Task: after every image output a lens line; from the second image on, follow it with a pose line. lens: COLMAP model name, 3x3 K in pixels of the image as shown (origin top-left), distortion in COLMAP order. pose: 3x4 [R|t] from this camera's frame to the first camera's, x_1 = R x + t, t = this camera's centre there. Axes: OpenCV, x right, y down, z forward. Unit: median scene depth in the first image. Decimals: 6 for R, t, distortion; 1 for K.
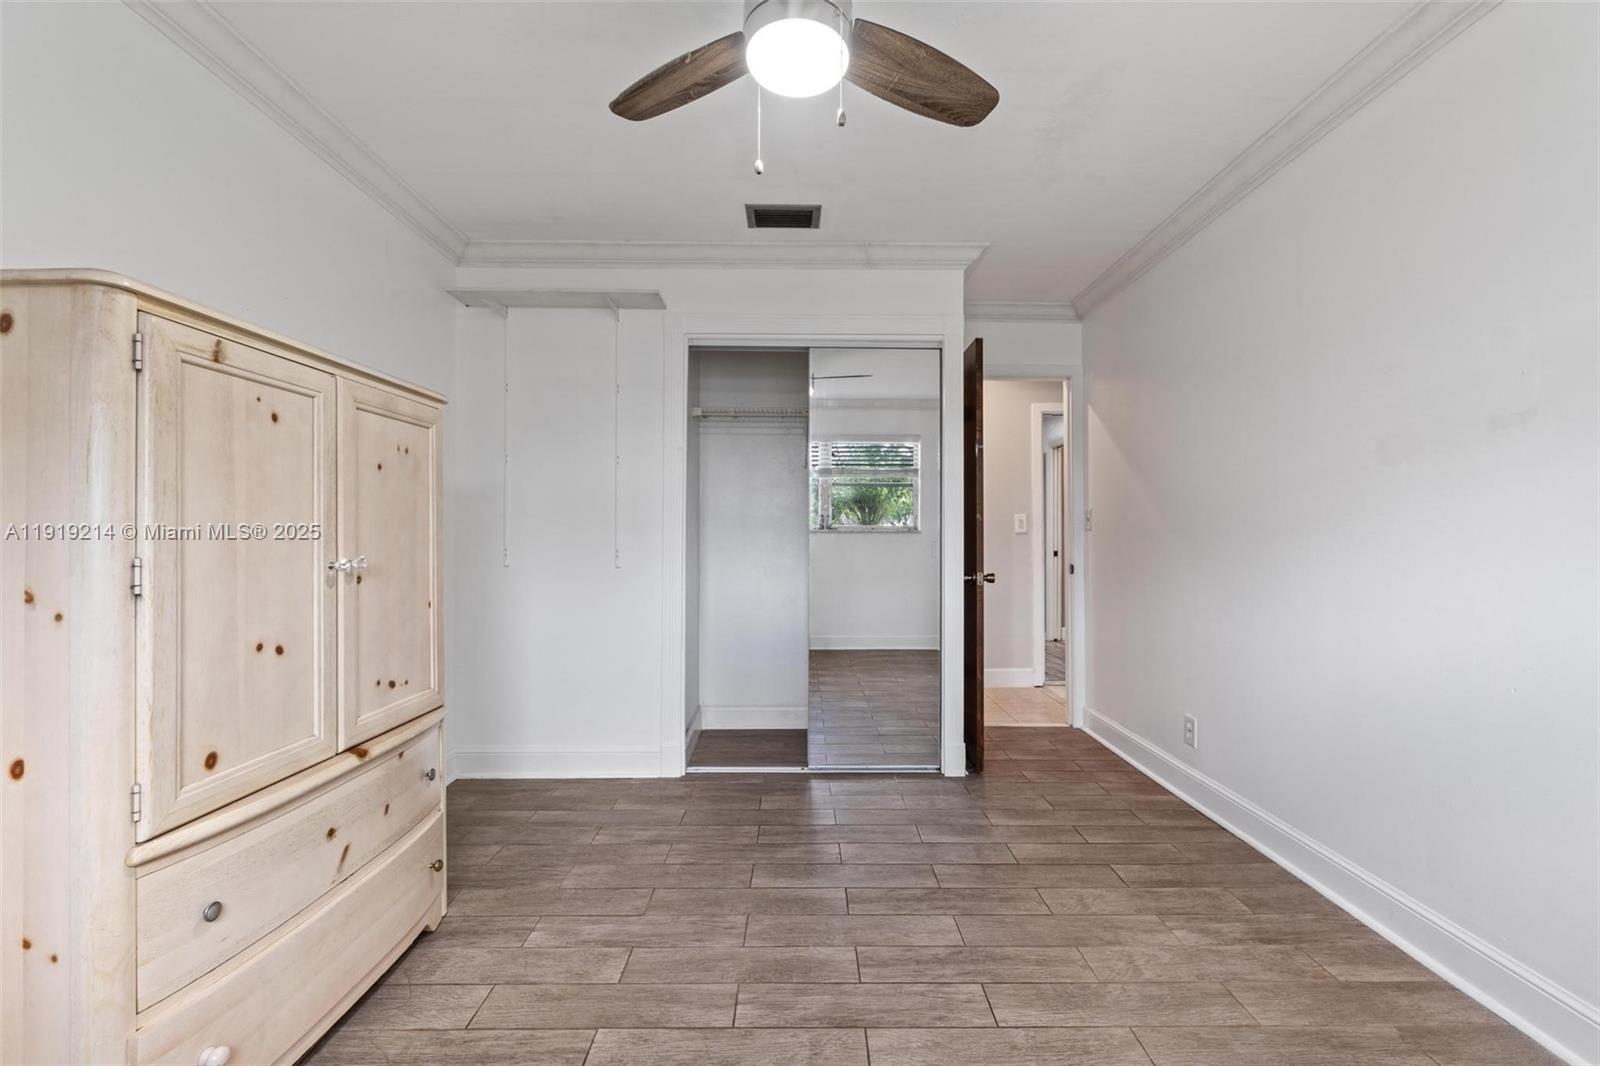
lens RADIAL K [[686.5, 0, 798.9], [0, 686.5, 529.6], [0, 0, 1]] dist [-0.002790, -0.000968]
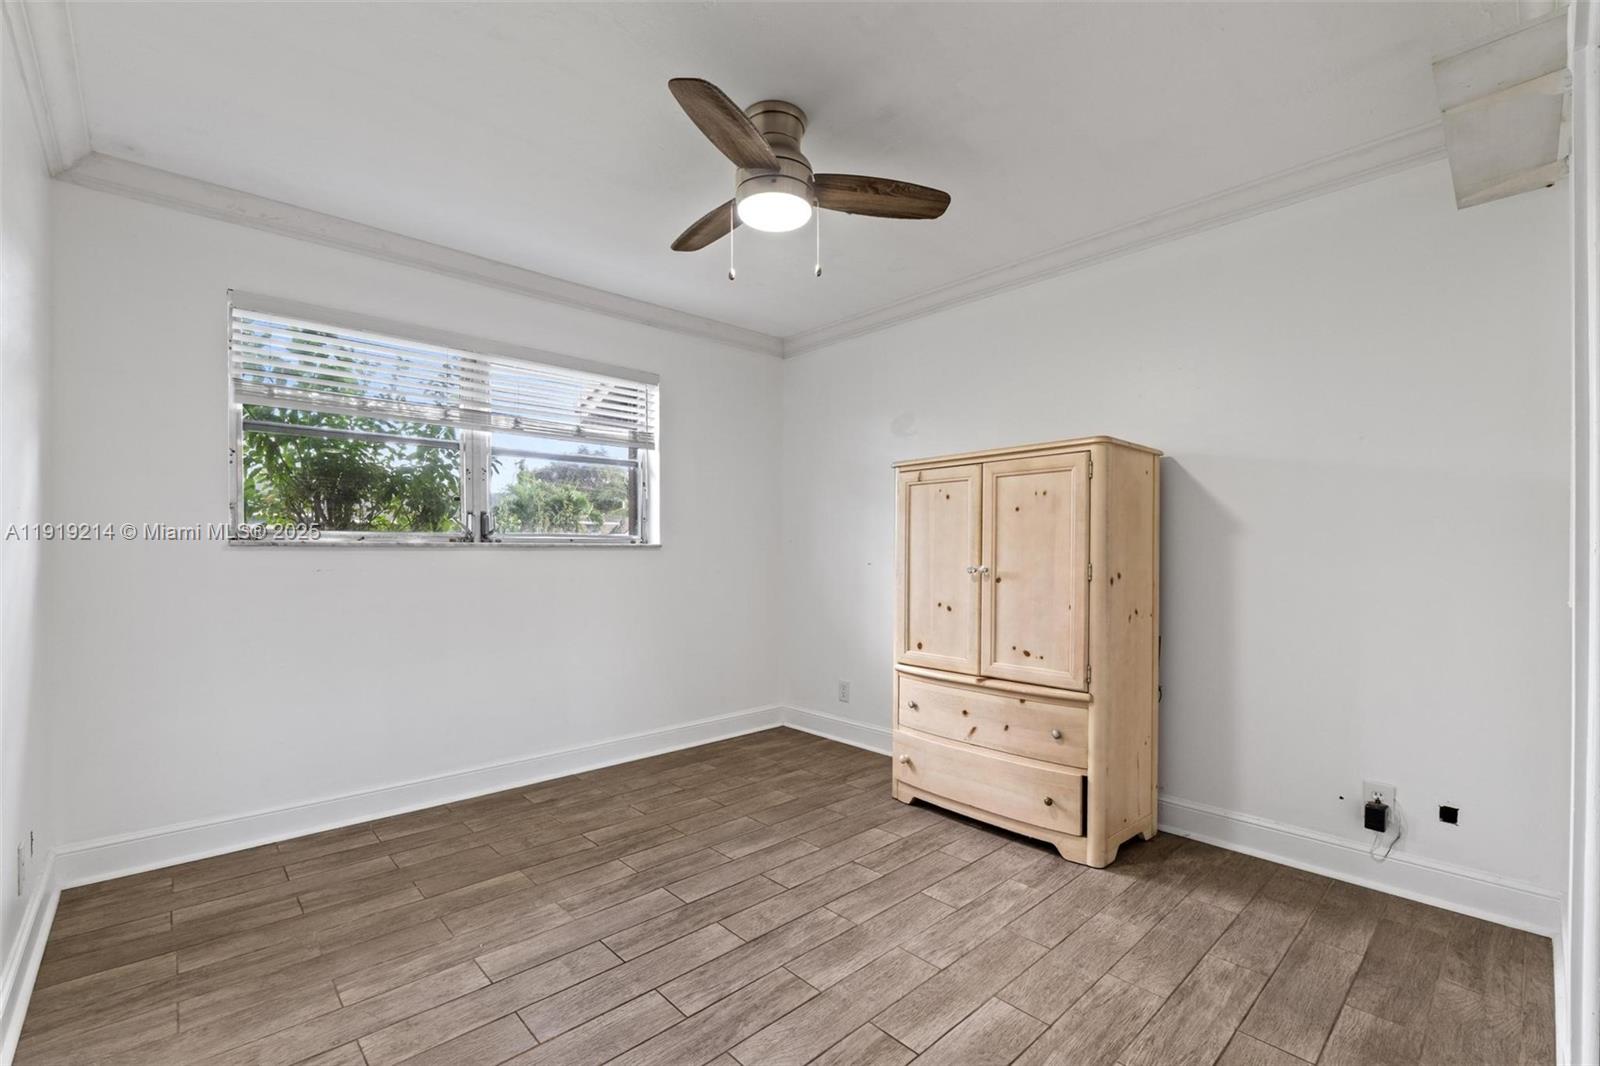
lens RADIAL K [[686.5, 0, 803.1], [0, 686.5, 557.4], [0, 0, 1]] dist [-0.002790, -0.000968]
pose [[-0.733310, 0.004792, -0.679878, 0.784063], [0.004980, 0.999986, 0.001677, 0.012237], [0.679877, -0.002156, -0.733323, 1.783239]]
